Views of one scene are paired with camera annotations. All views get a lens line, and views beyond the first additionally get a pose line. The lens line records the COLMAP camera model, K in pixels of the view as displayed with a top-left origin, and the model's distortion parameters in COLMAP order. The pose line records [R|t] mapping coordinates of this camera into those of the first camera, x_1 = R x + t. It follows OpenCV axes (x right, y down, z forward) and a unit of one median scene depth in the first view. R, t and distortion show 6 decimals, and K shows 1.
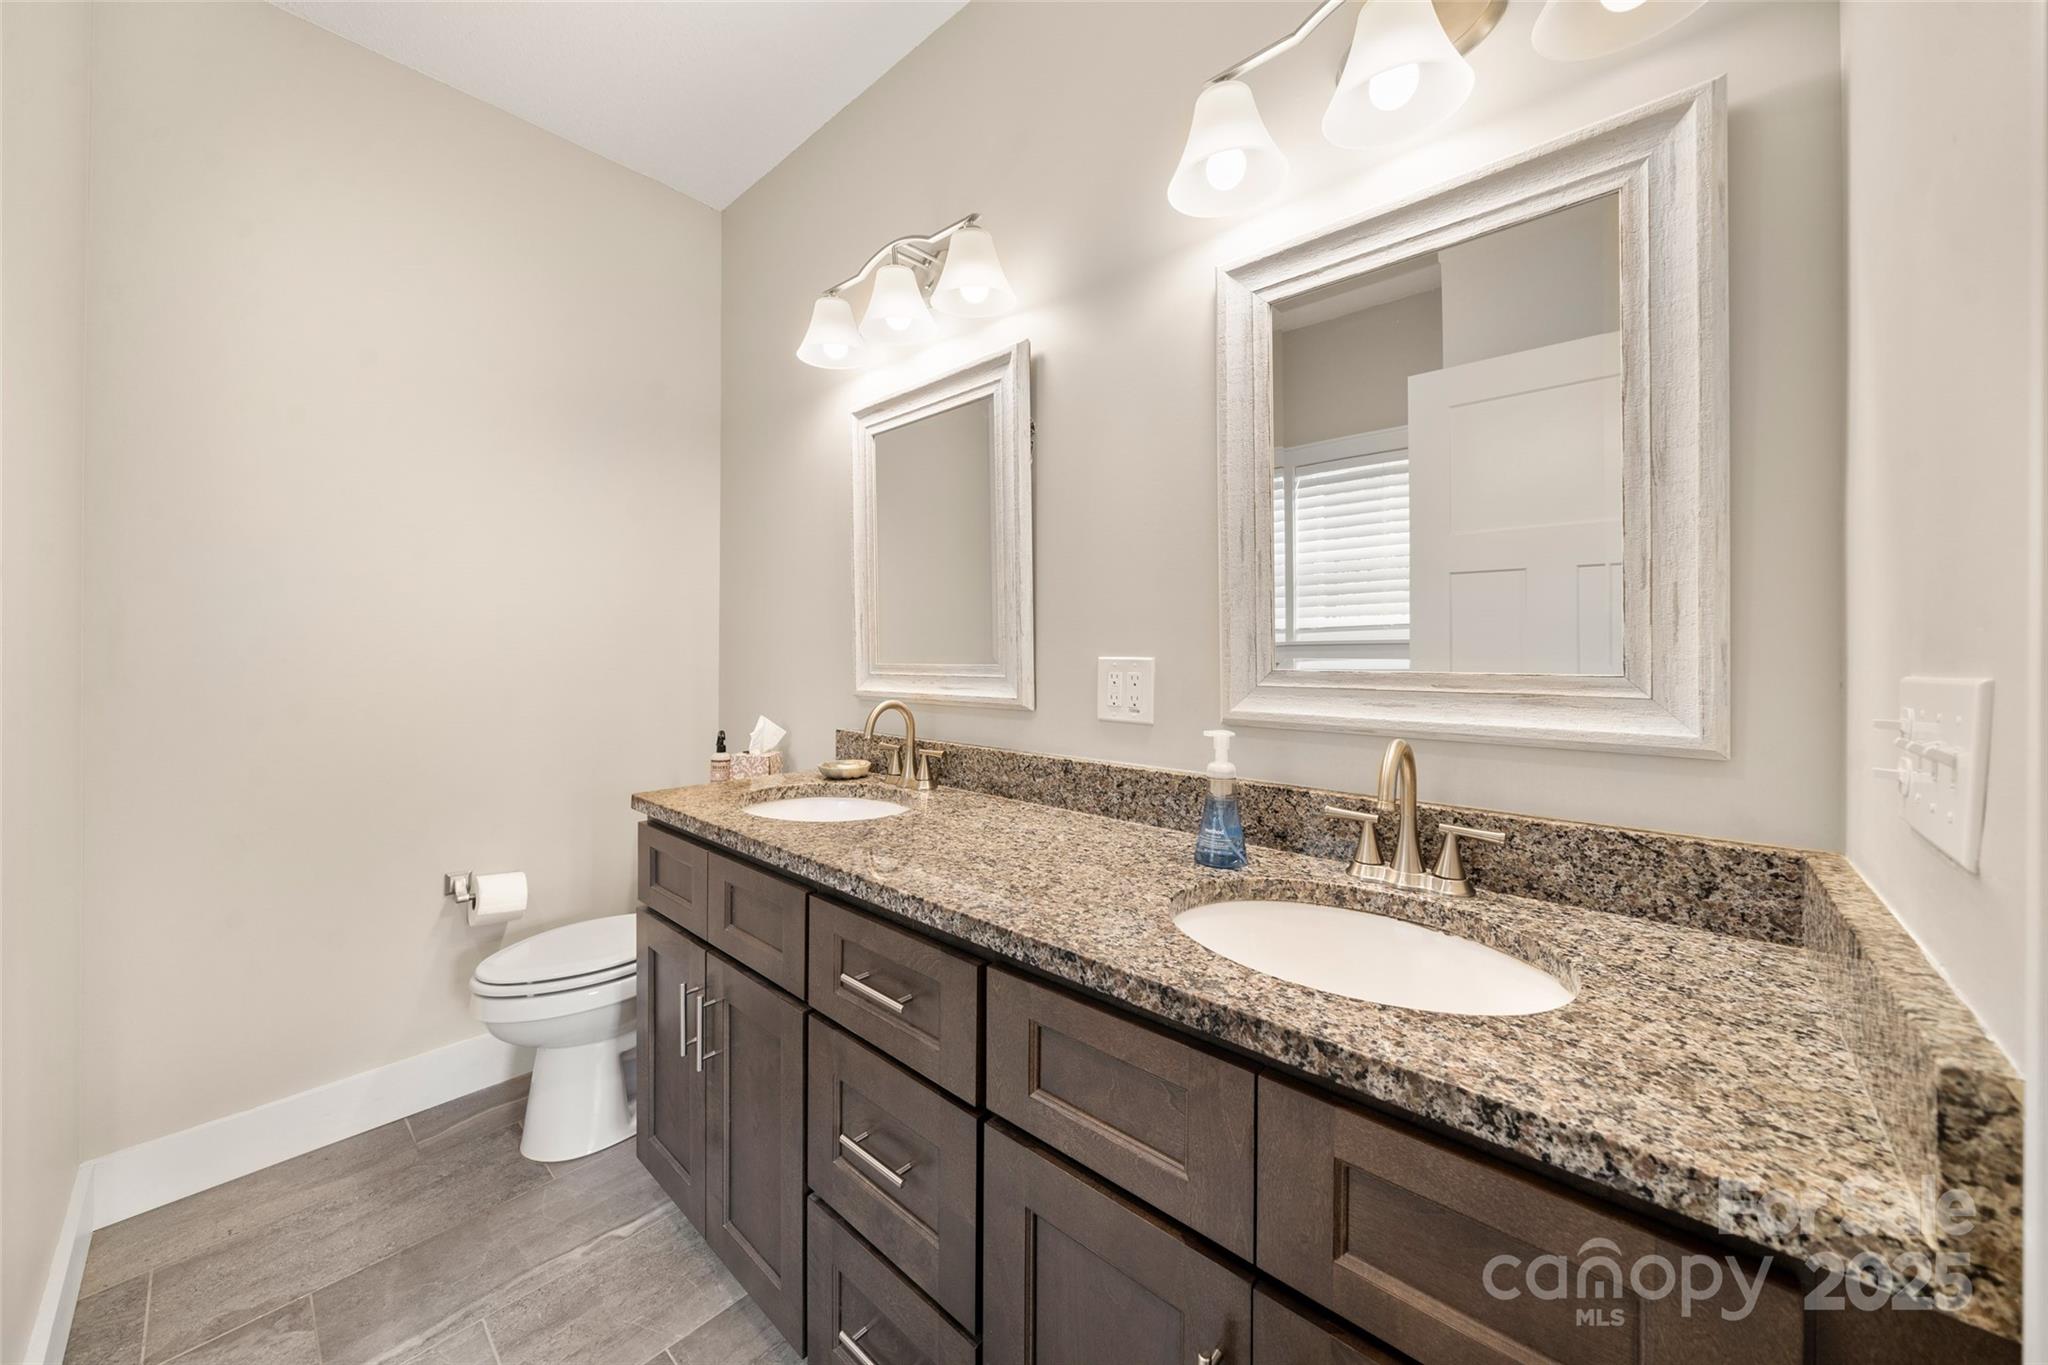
lens RADIAL K [[727.4, 0, 1024.6], [0, 727.4, 651.8], [0, 0, 1]] dist [-0.006655, 0.000325]
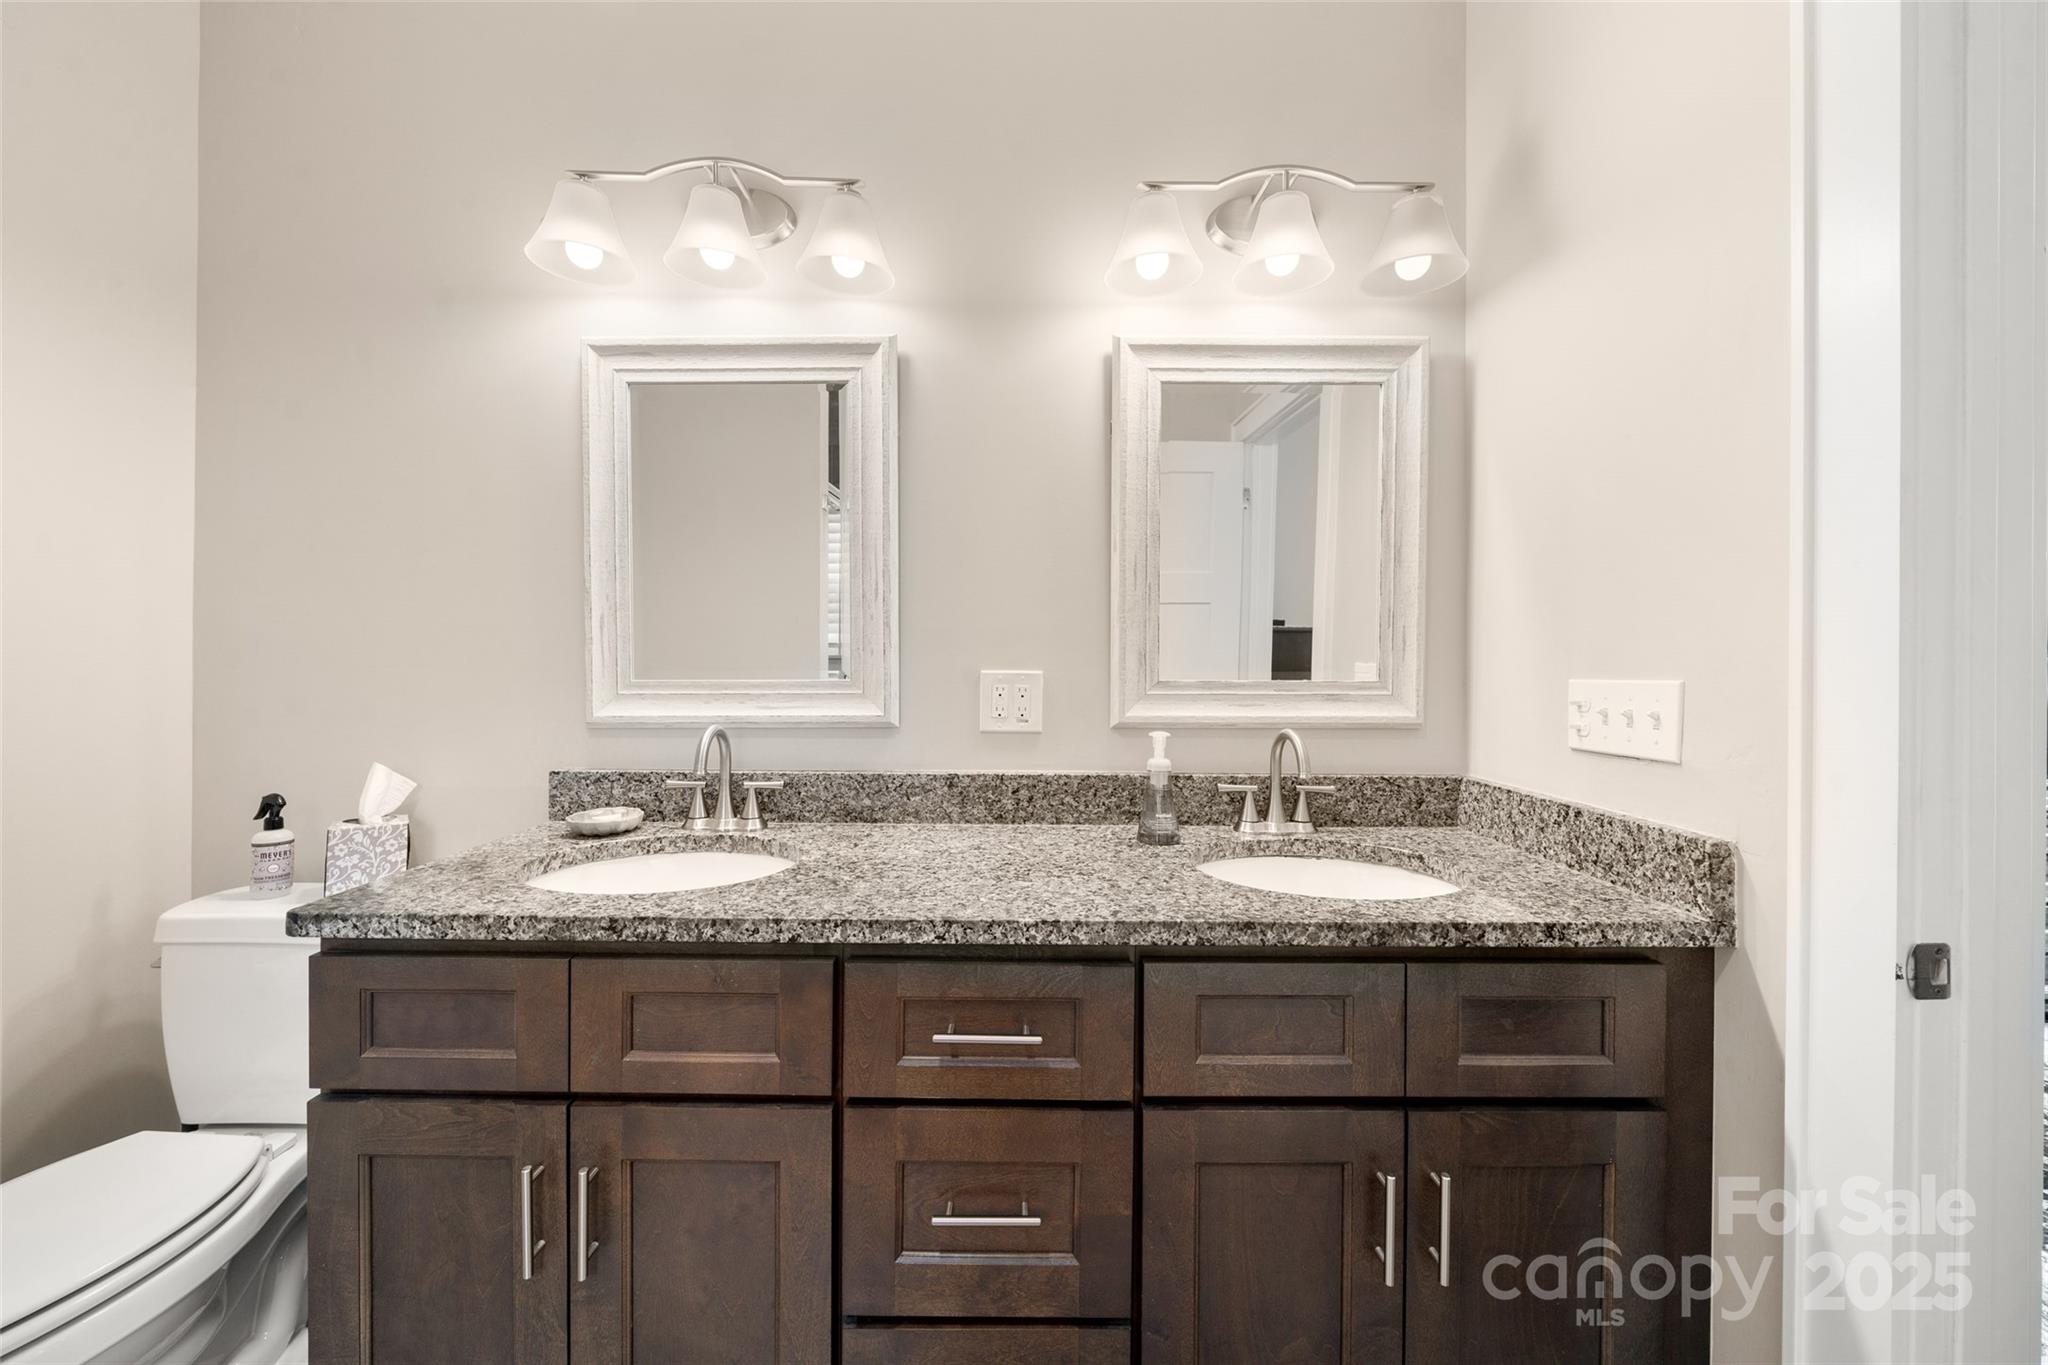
lens RADIAL K [[718.4, 0, 1037.0], [0, 718.4, 665.6], [0, 0, 1]] dist [-0.006337, -0.000038]
pose [[0.745321, -0.002327, 0.666702, -0.767694], [-0.001924, 0.999982, 0.005641, -0.008540], [-0.666703, -0.005487, 0.745303, 0.285179]]
